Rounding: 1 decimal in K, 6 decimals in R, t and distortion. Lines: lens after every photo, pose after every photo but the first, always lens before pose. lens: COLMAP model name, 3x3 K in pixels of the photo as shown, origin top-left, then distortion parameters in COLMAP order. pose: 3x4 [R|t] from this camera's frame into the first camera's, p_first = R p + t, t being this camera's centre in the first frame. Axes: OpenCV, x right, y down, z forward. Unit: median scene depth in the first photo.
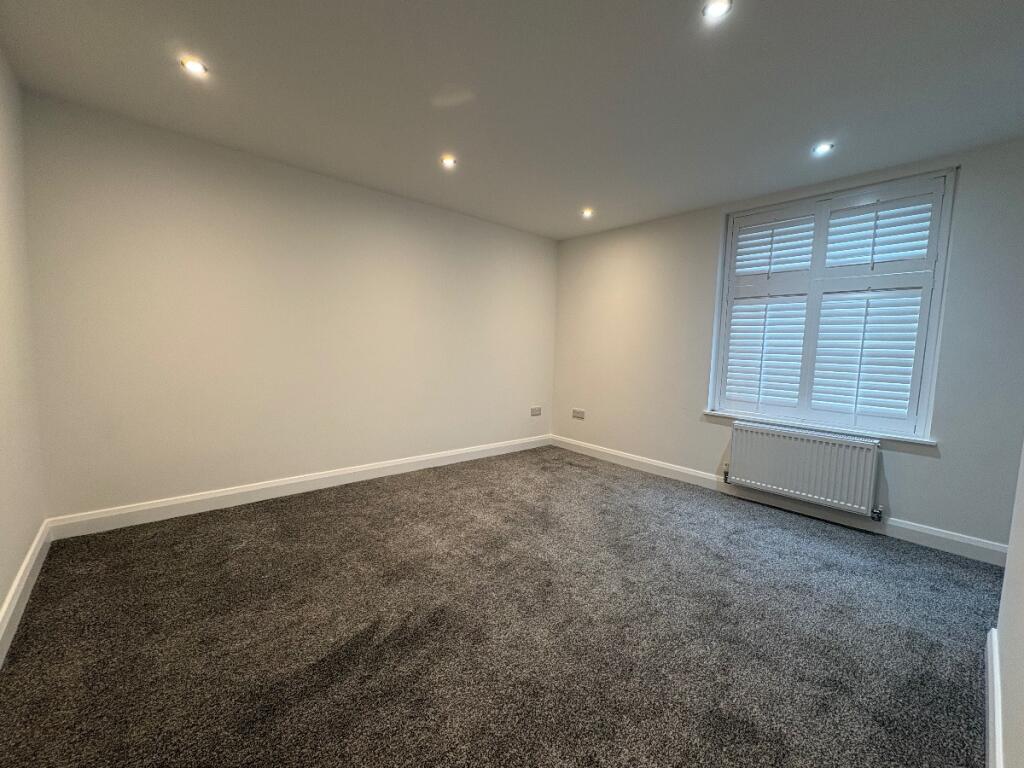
lens RADIAL K [[405.6, 0, 507.8], [0, 405.6, 386.8], [0, 0, 1]] dist [-0.010138, 0.001472]
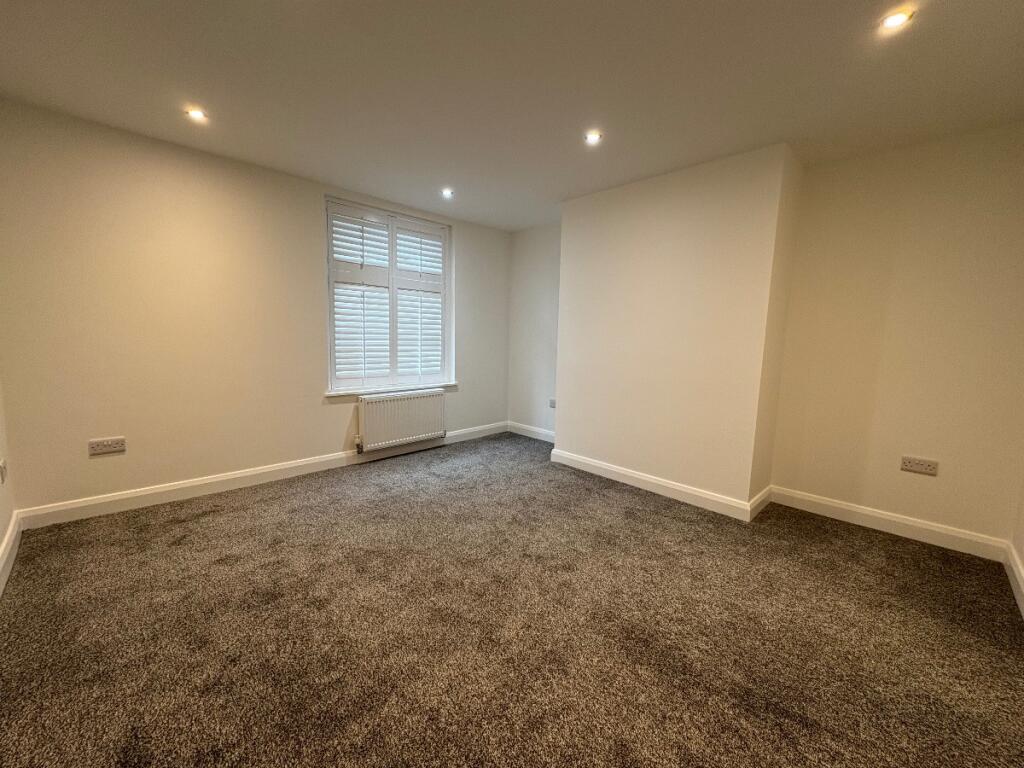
lens RADIAL K [[405.6, 0, 508.4], [0, 405.6, 383.9], [0, 0, 1]] dist [-0.010138, 0.001472]
pose [[-0.042541, -0.145879, 0.988387, -0.564716], [0.080324, 0.985581, 0.148922, -0.084349], [-0.995861, 0.085726, -0.030210, 0.652485]]
